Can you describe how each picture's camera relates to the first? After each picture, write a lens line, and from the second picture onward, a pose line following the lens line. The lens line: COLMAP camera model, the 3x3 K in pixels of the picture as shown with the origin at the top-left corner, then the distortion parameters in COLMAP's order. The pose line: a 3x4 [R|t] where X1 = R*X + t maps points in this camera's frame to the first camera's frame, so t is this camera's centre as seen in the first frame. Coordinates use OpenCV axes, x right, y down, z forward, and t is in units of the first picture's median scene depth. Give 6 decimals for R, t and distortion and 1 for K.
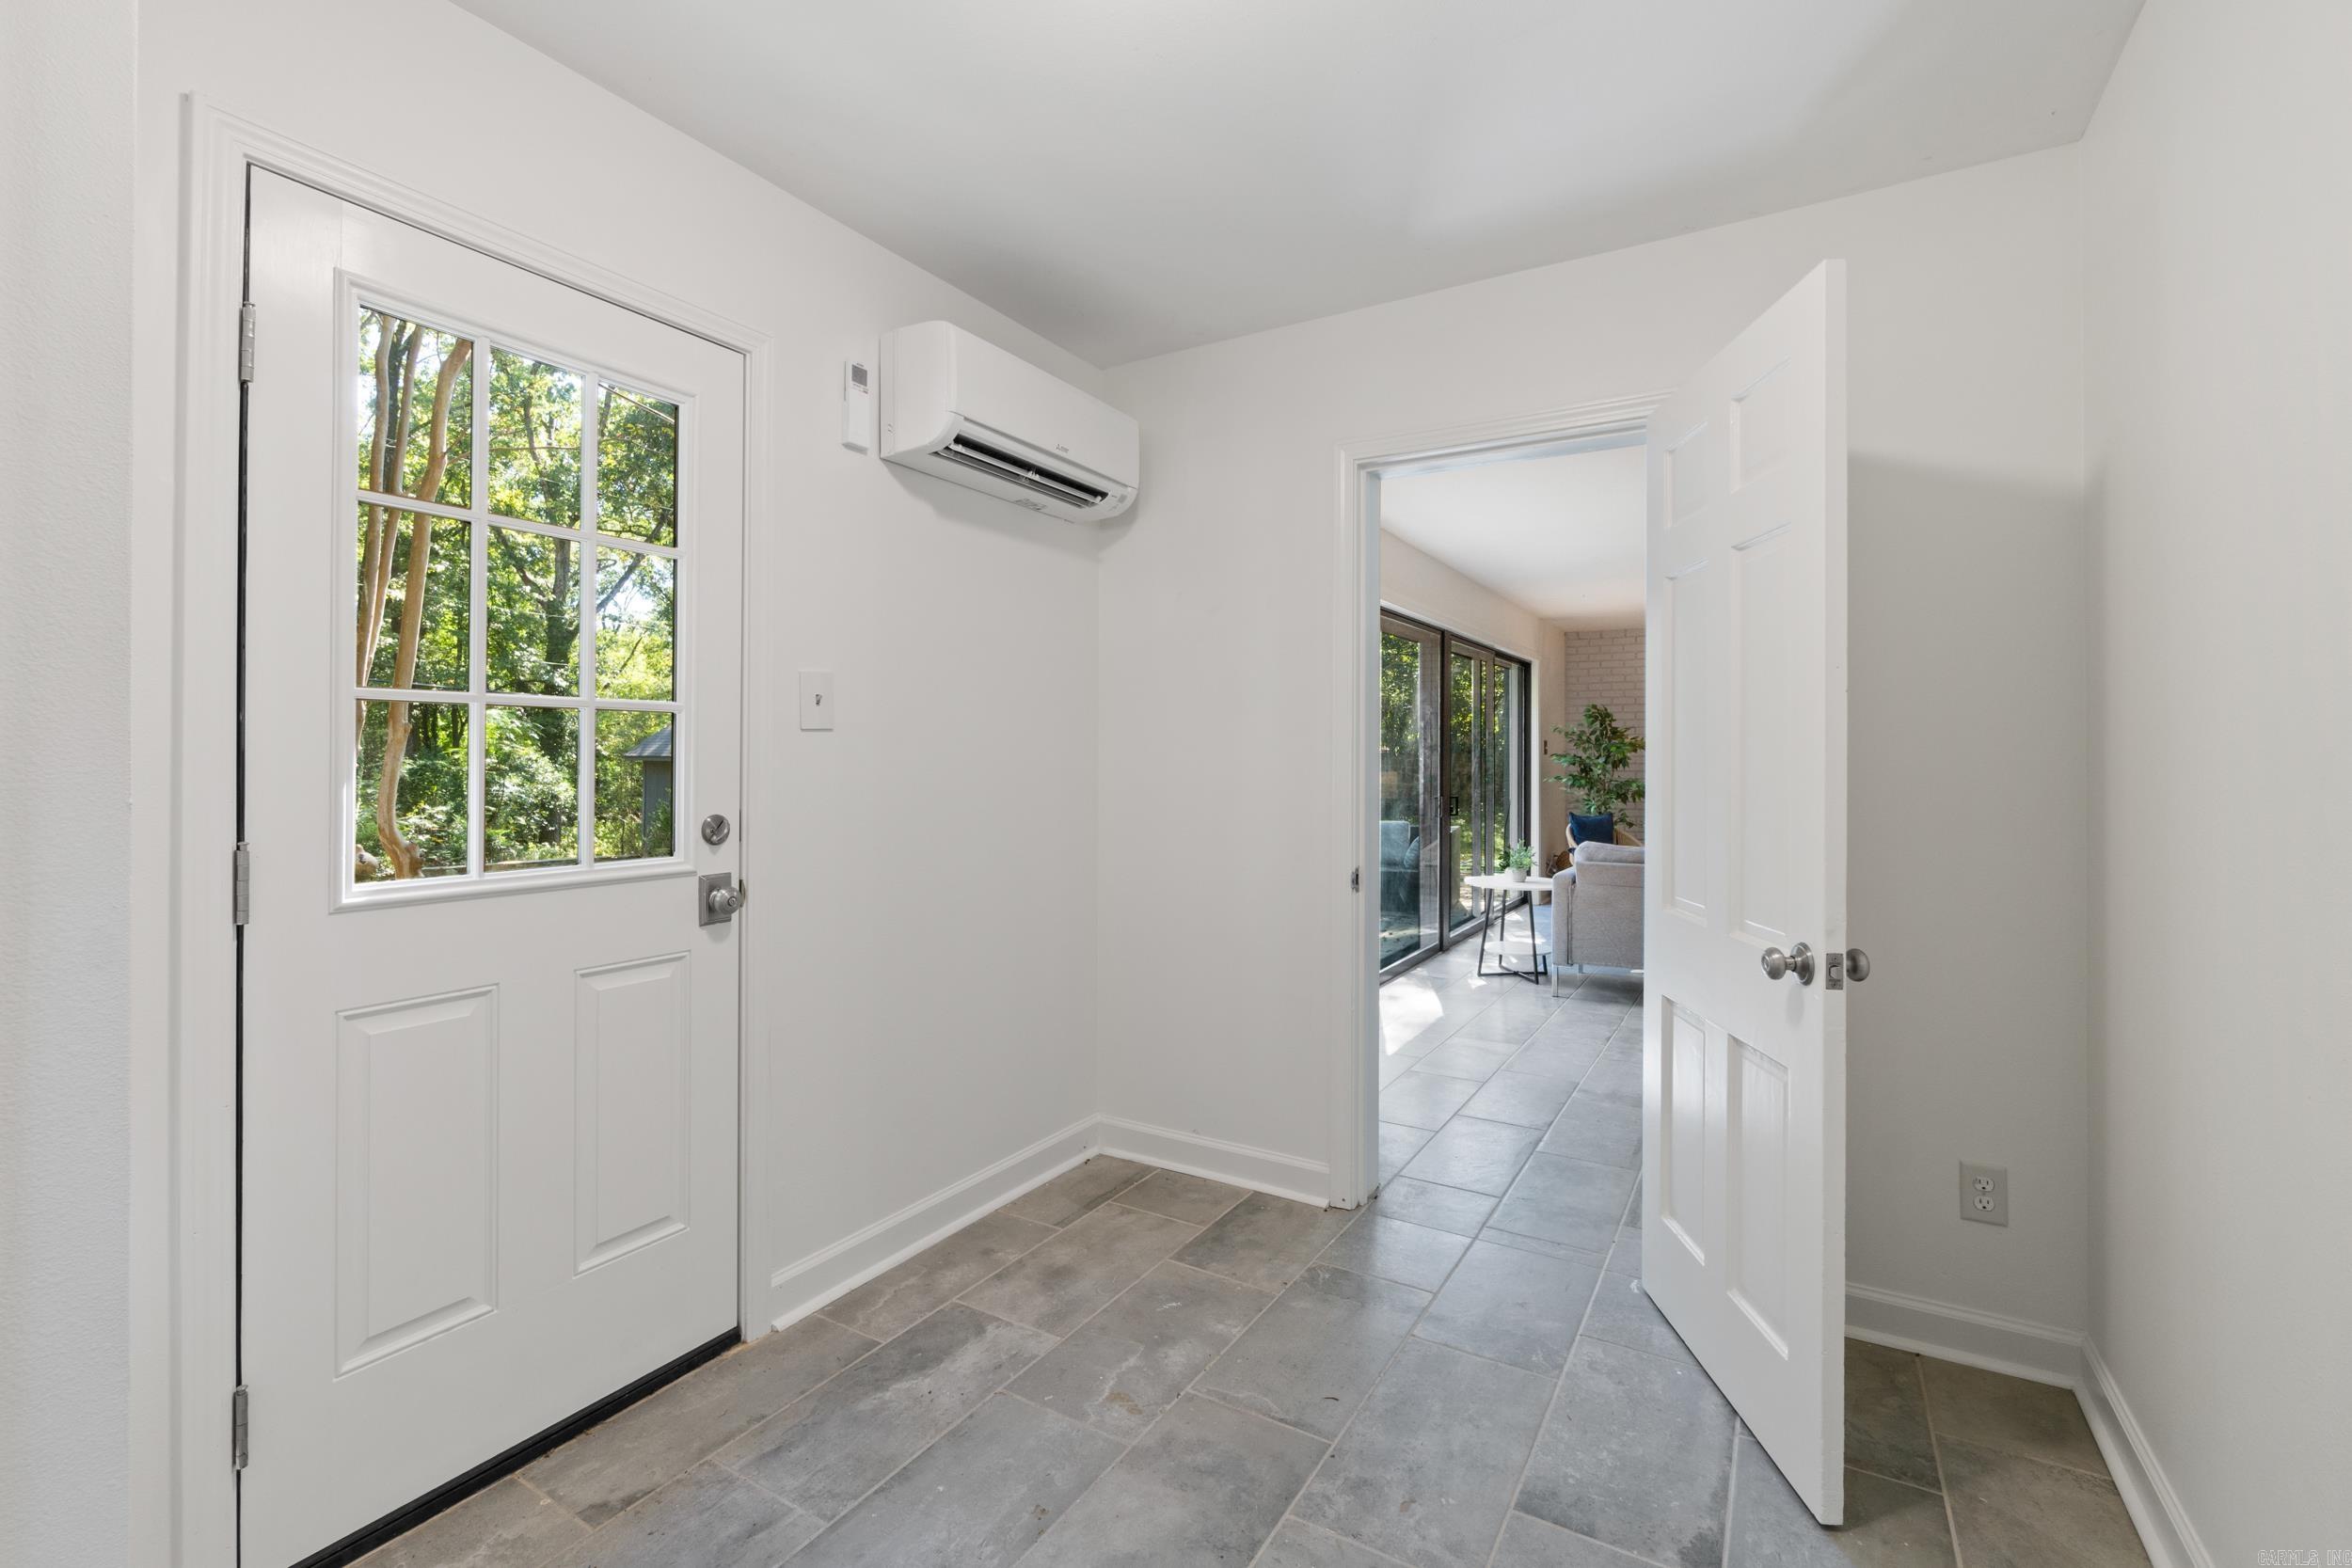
lens RADIAL K [[1023.5, 0, 1180.9], [0, 1023.5, 750.5], [0, 0, 1]] dist [-0.008164, 0.002015]
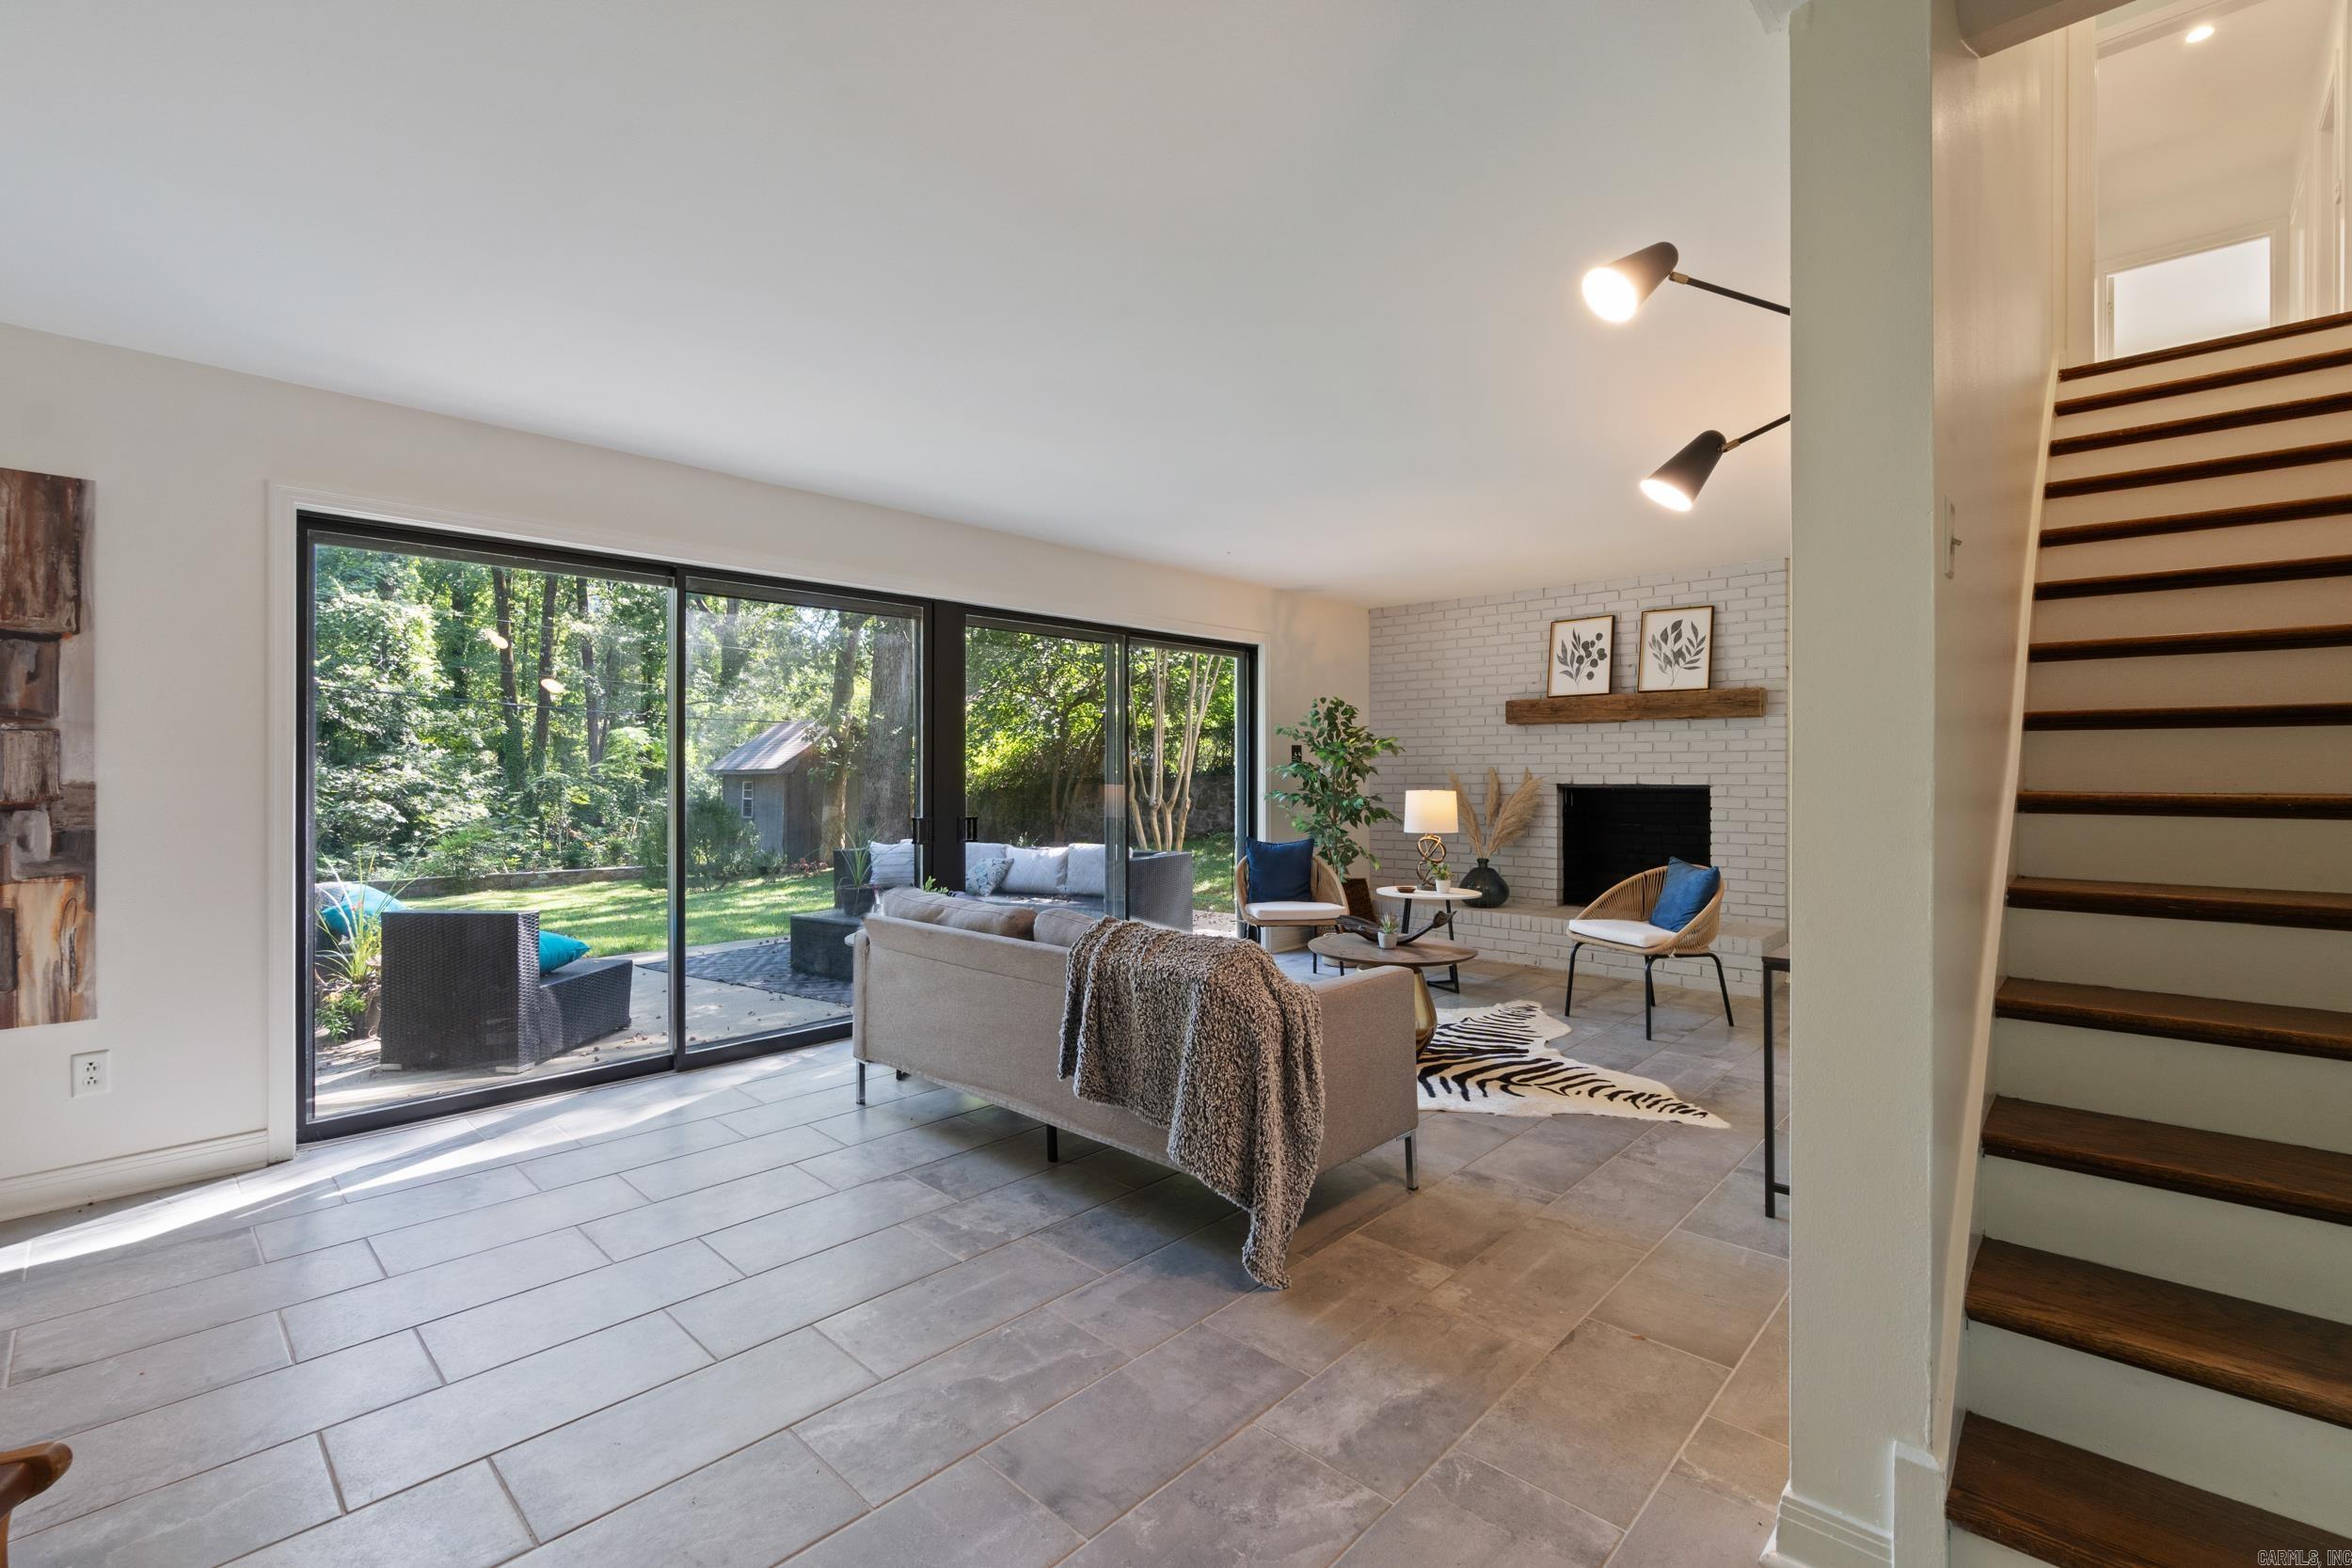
lens RADIAL K [[1023.5, 0, 1154.8], [0, 1023.5, 767.5], [0, 0, 1]] dist [-0.008164, 0.002015]
pose [[0.974791, -0.004750, -0.223069, 0.452550], [0.006095, 0.999967, 0.005341, 0.002862], [0.223036, -0.006566, 0.974788, 0.218098]]
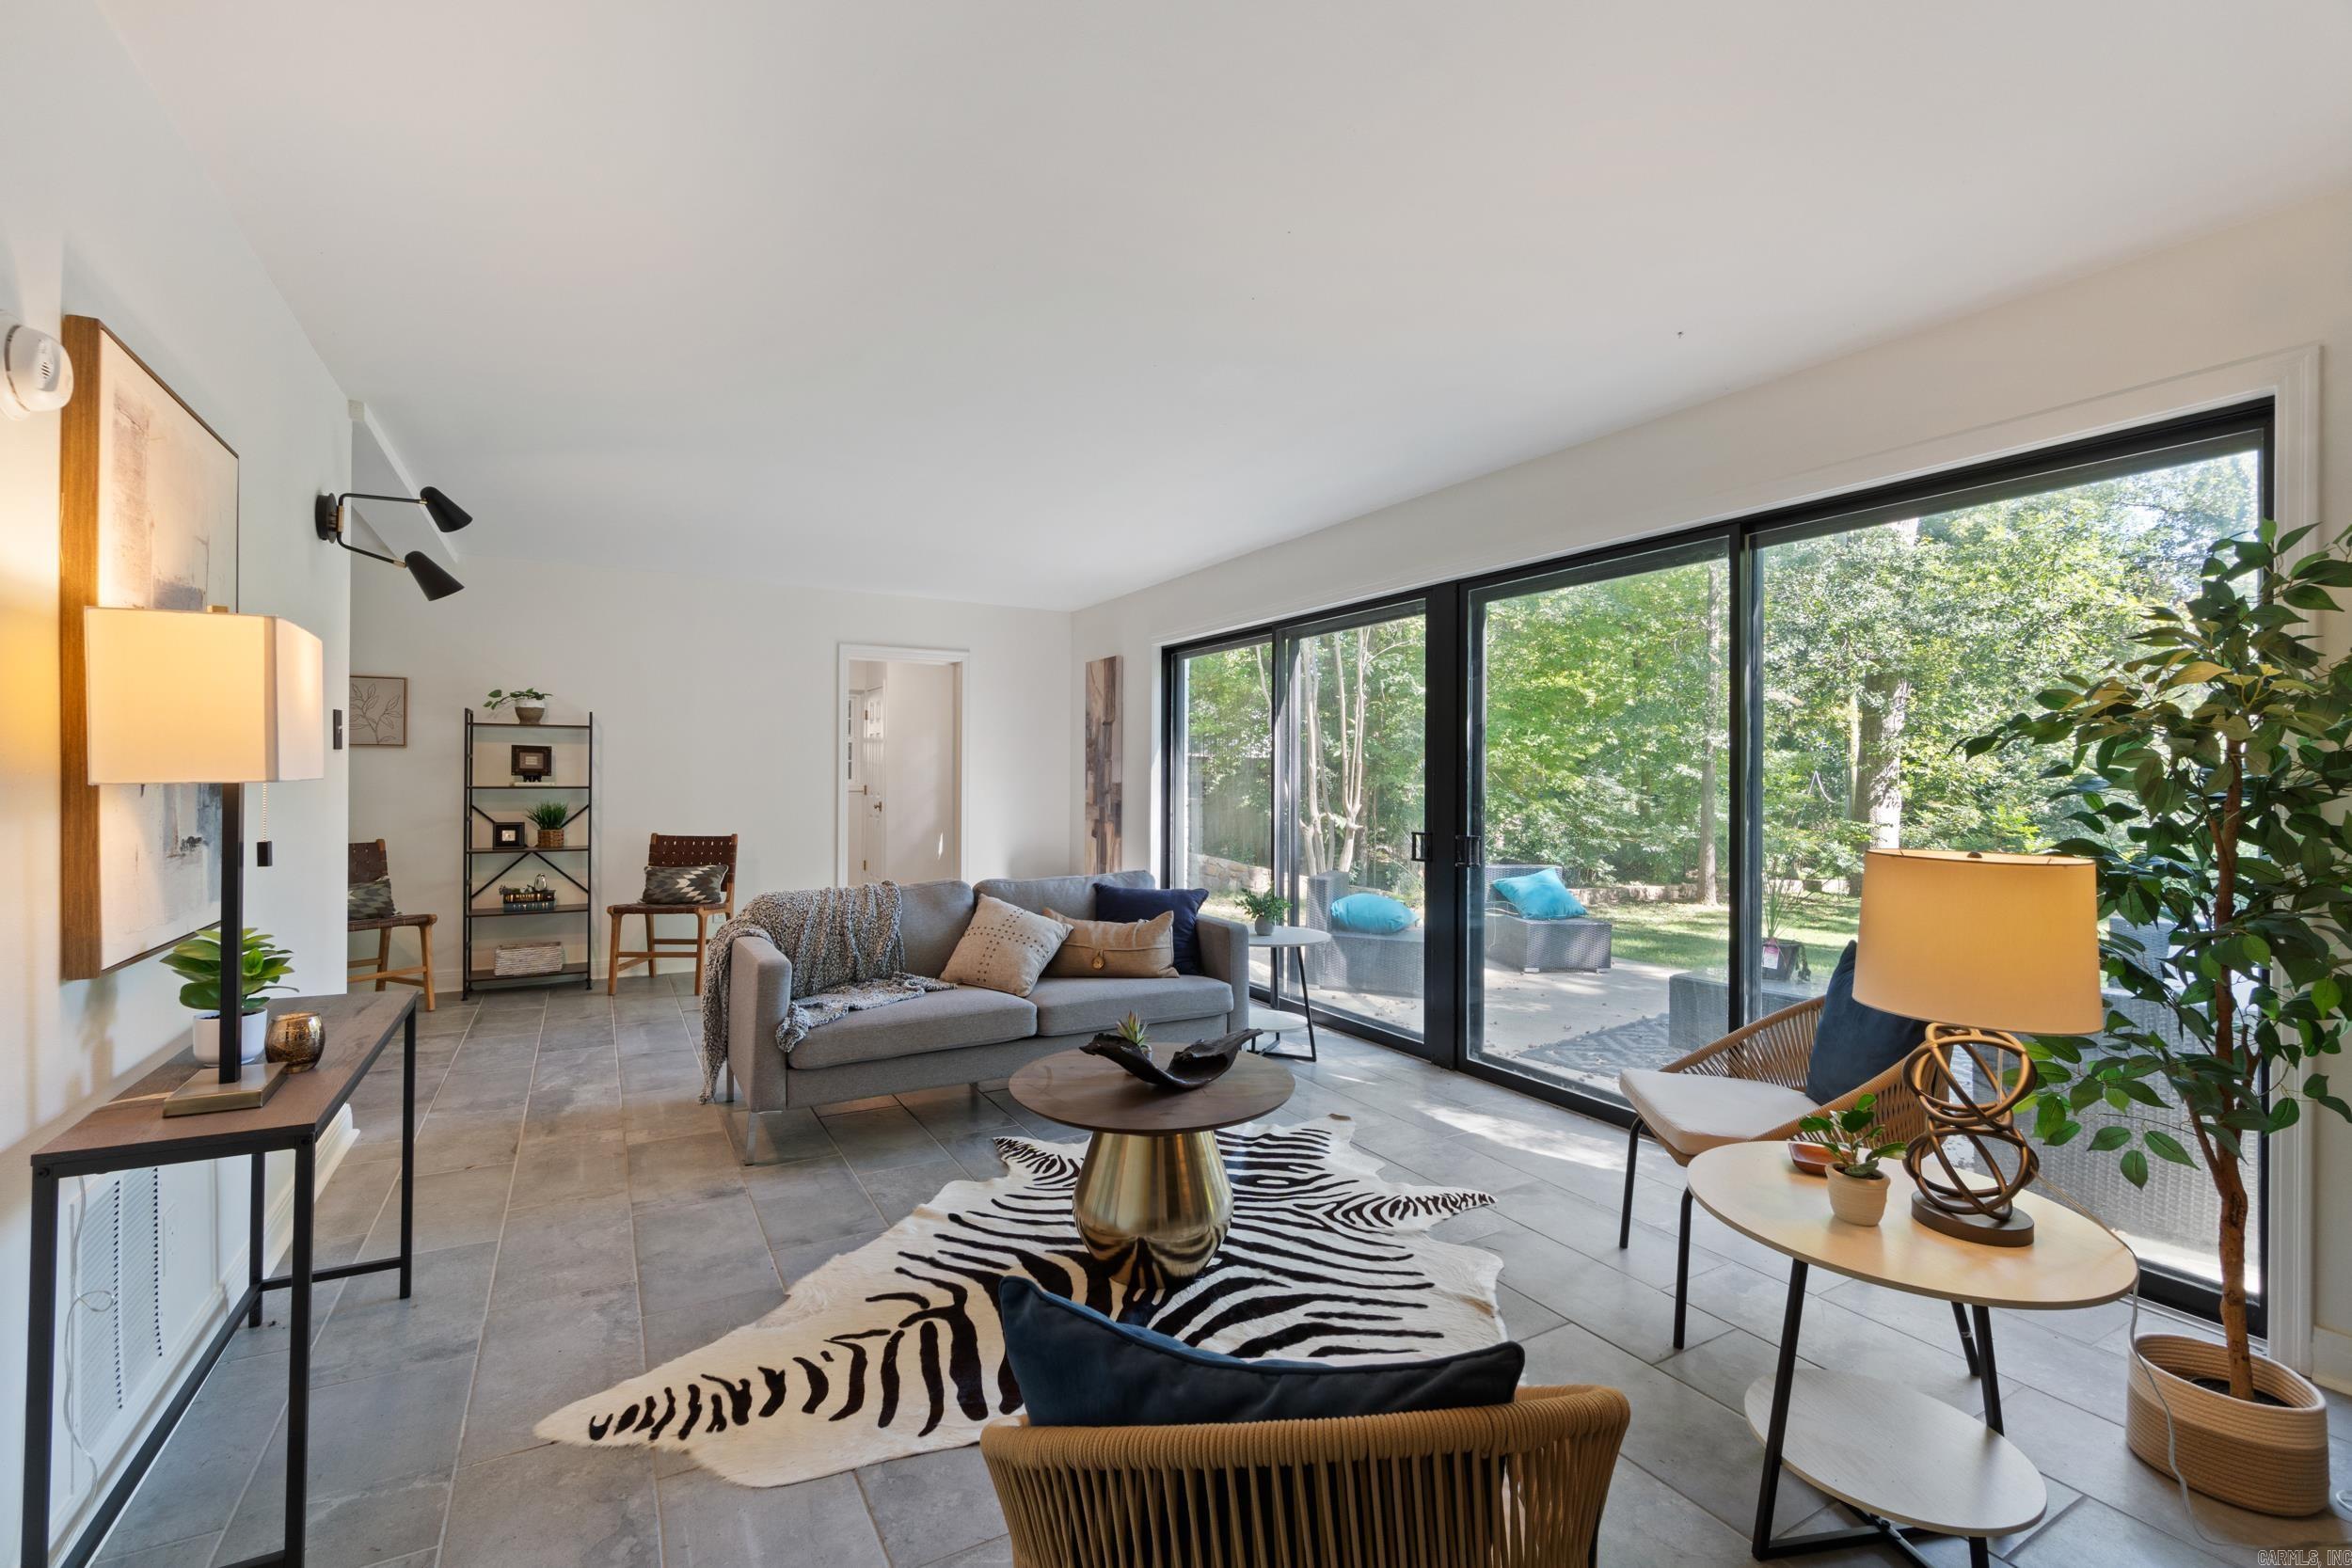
lens RADIAL K [[1023.5, 0, 1175.4], [0, 1023.5, 778.1], [0, 0, 1]] dist [-0.008164, 0.002015]
pose [[-0.491957, -0.009245, -0.870571, 0.714548], [0.004406, 0.999904, -0.013109, 0.013459], [0.870608, -0.010285, -0.491869, 0.910020]]
